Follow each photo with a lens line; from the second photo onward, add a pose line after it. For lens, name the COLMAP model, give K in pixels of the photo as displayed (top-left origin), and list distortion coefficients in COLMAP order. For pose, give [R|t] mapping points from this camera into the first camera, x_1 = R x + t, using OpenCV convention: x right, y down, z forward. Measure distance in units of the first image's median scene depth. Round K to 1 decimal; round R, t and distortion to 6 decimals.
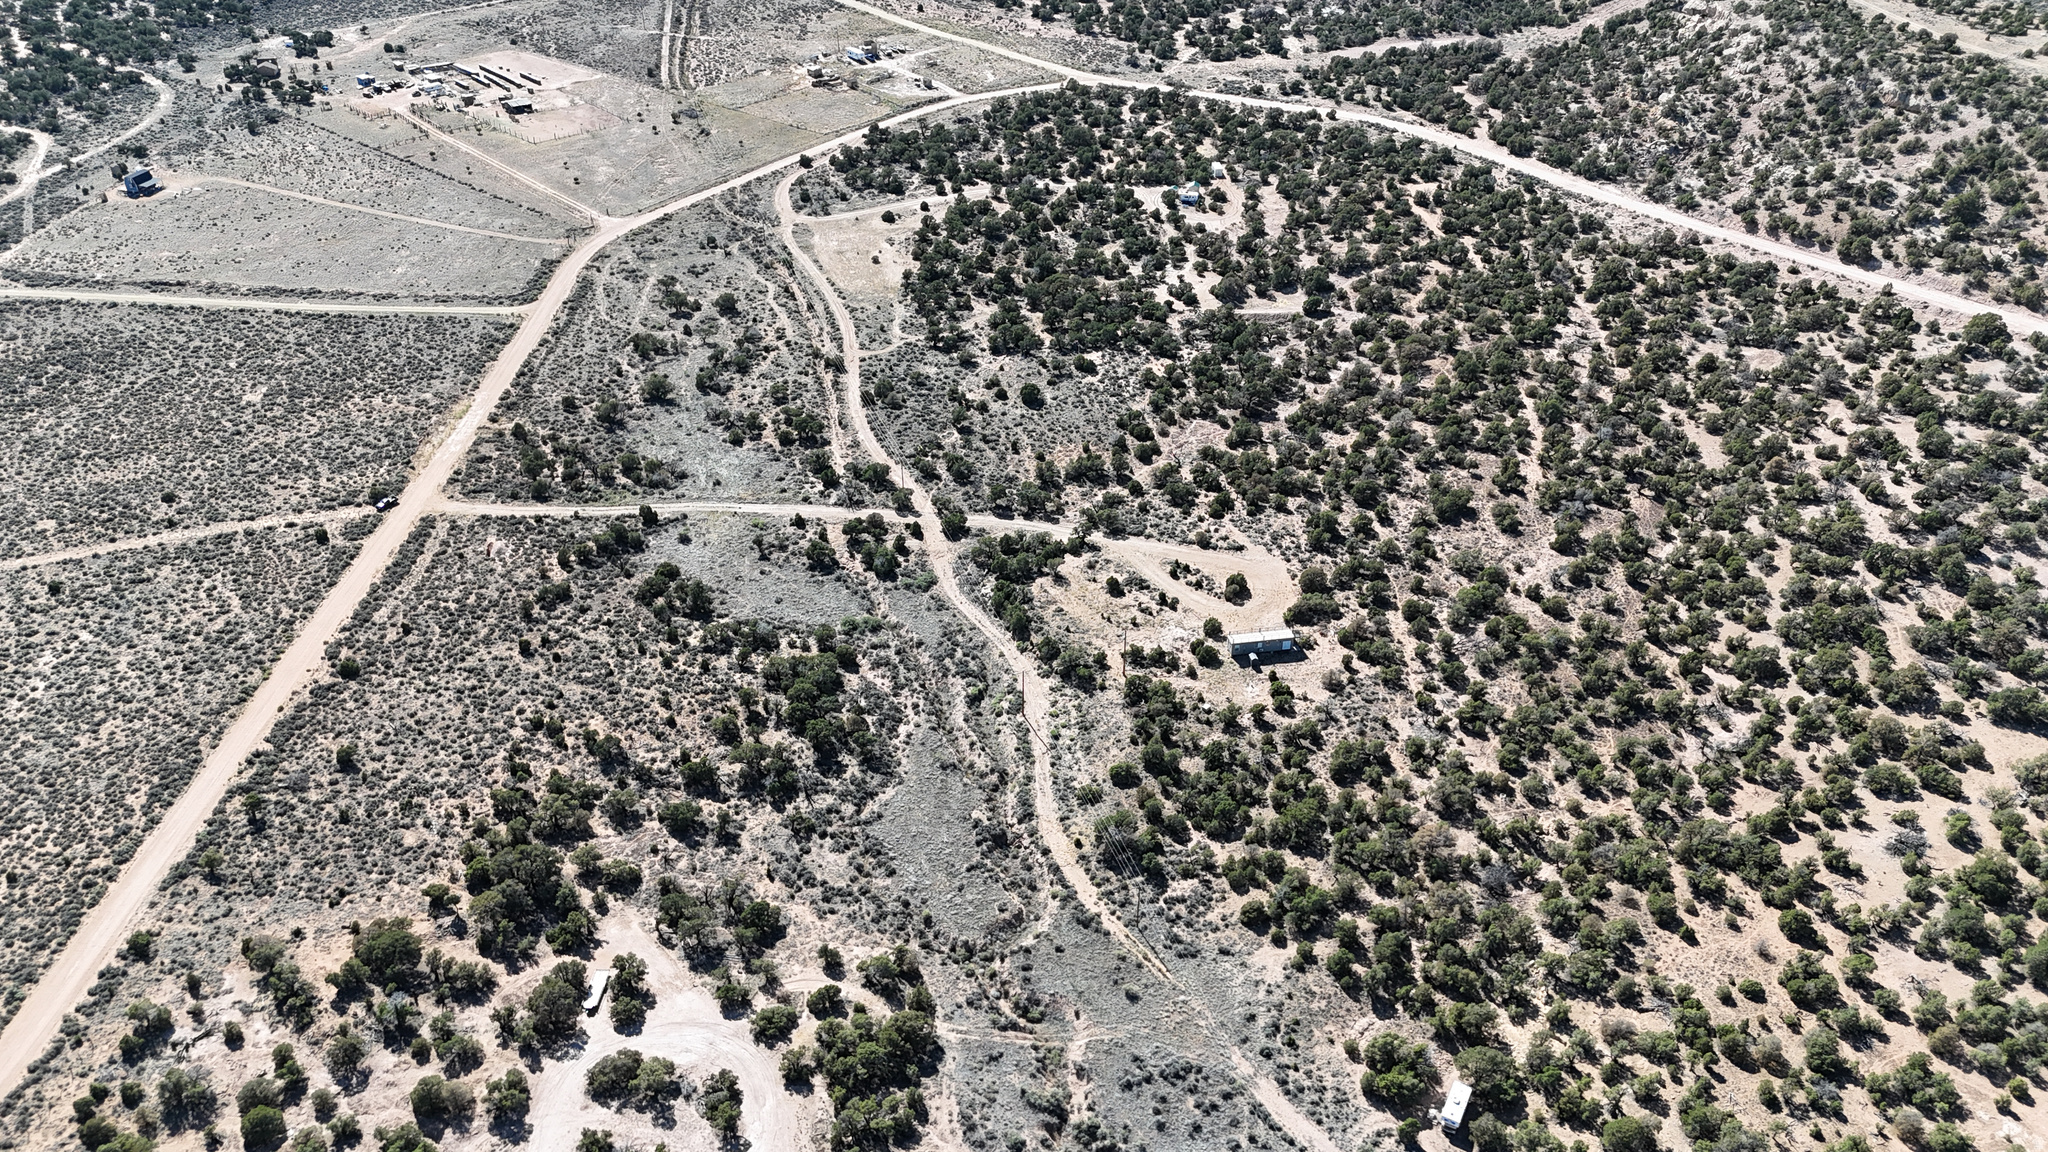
lens RADIAL K [[1501.5, 0, 1029.8], [0, 1501.5, 557.6], [0, 0, 1]] dist [0.073320, -0.070481]
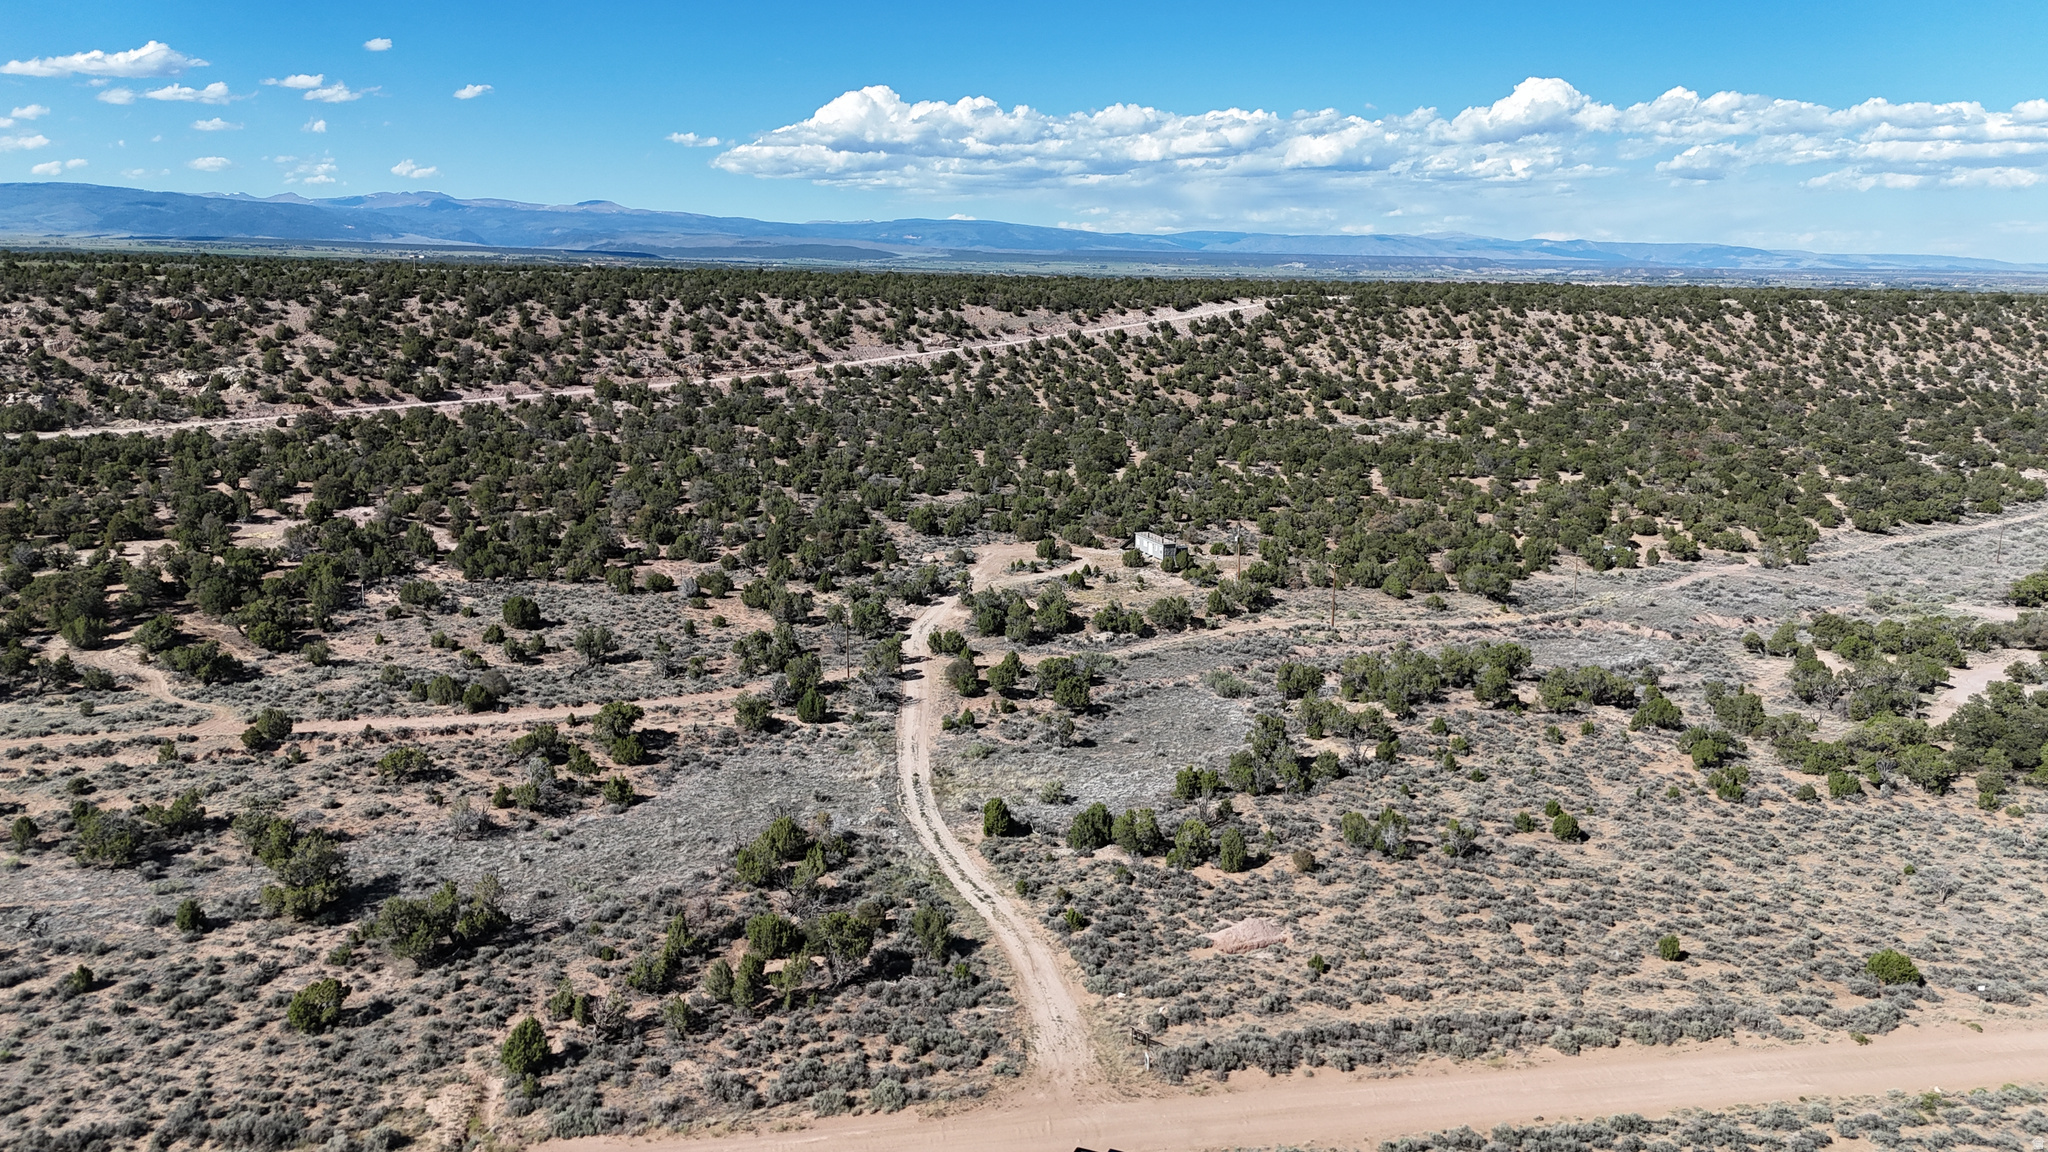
lens RADIAL K [[1501.5, 0, 1022.1], [0, 1501.5, 579.8], [0, 0, 1]] dist [0.073320, -0.070481]
pose [[-0.177794, -0.197734, 0.963997, -0.787924], [0.534637, 0.803011, 0.263318, -0.232665], [-0.826167, 0.562205, -0.037055, 1.182287]]
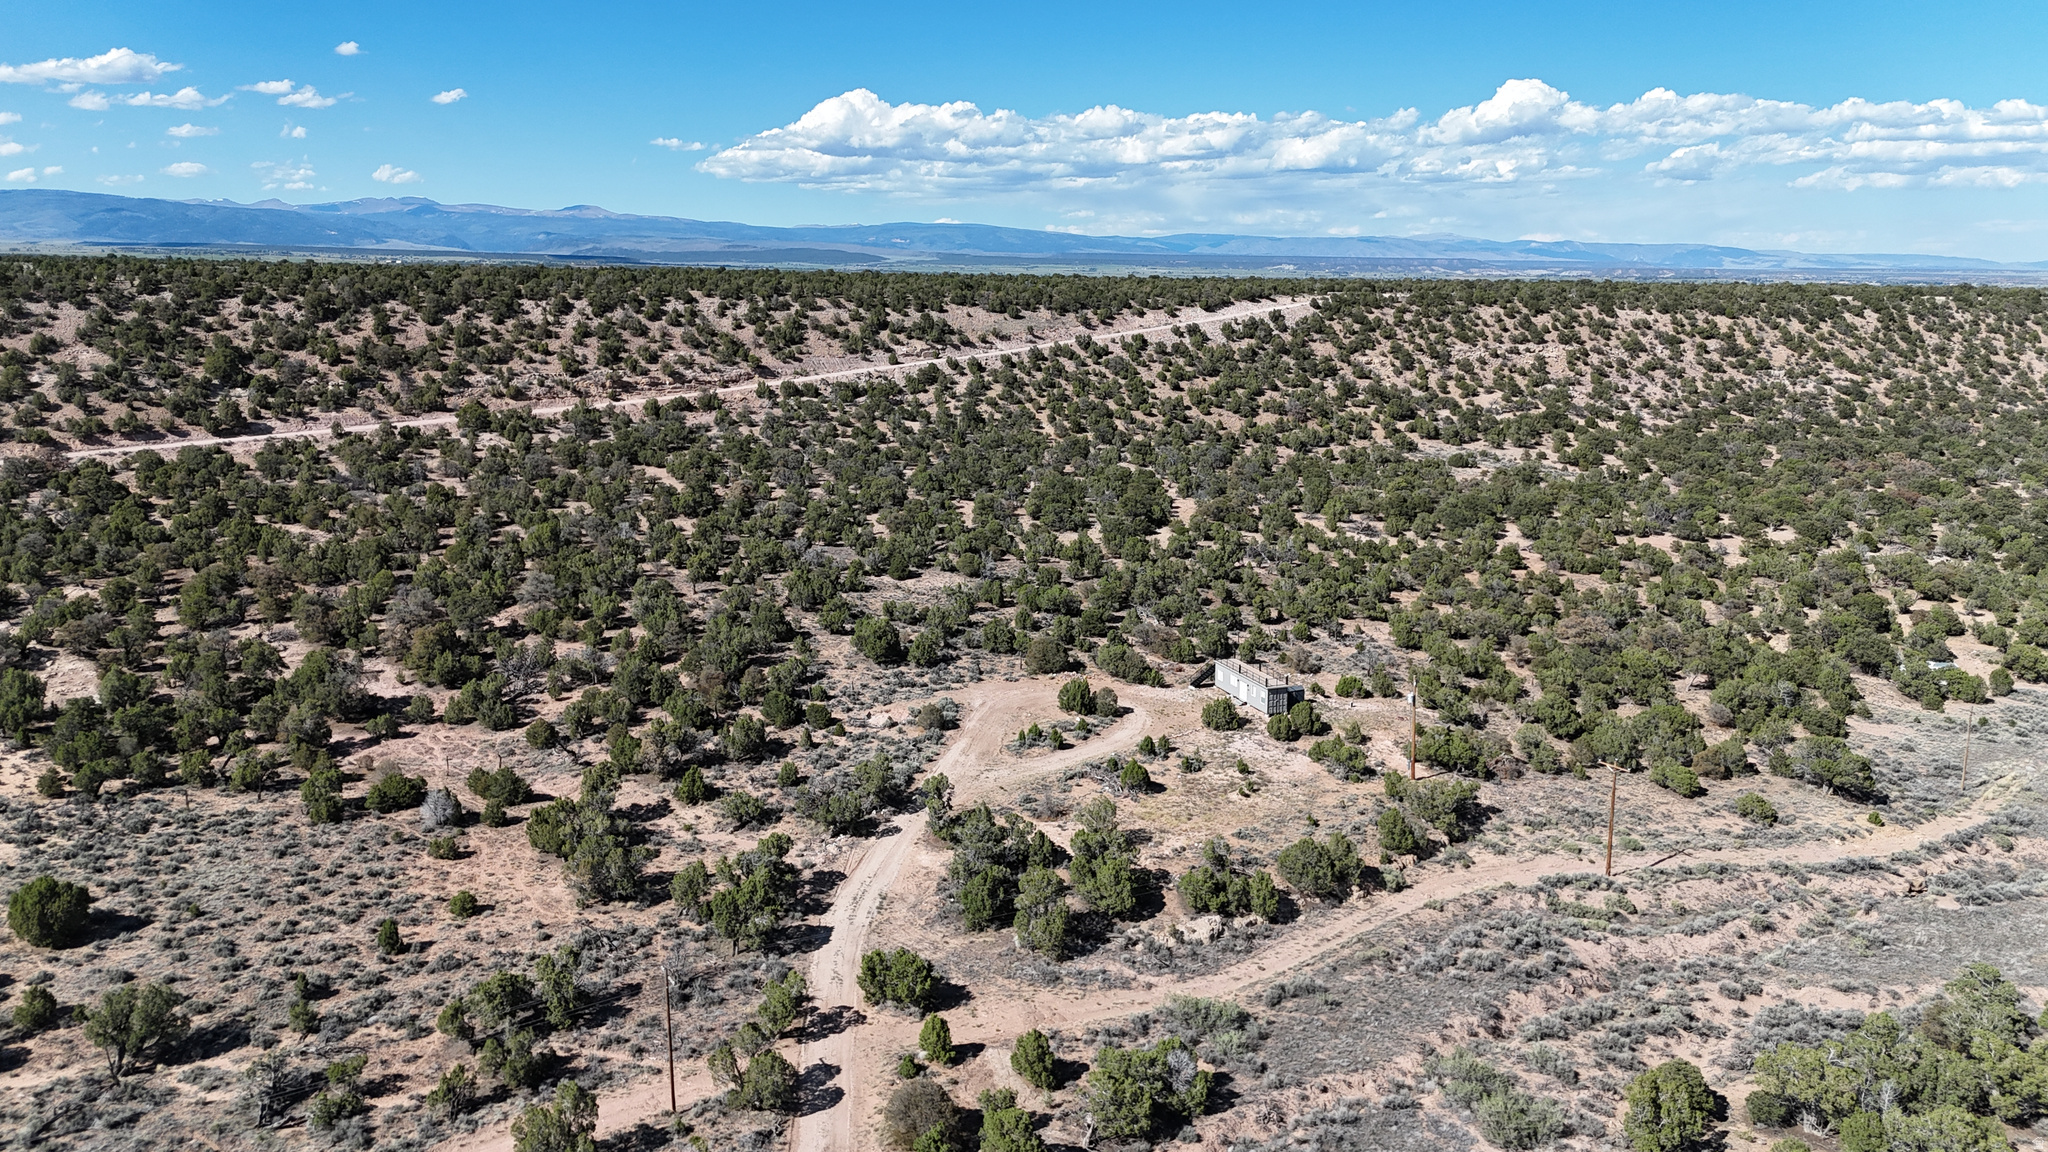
lens RADIAL K [[1501.5, 0, 1023.2], [0, 1501.5, 580.3], [0, 0, 1]] dist [0.073320, -0.070481]
pose [[-0.185957, -0.194565, 0.963101, -0.405725], [0.537621, 0.800302, 0.265481, -0.189512], [-0.822425, 0.567152, -0.044220, 1.139027]]
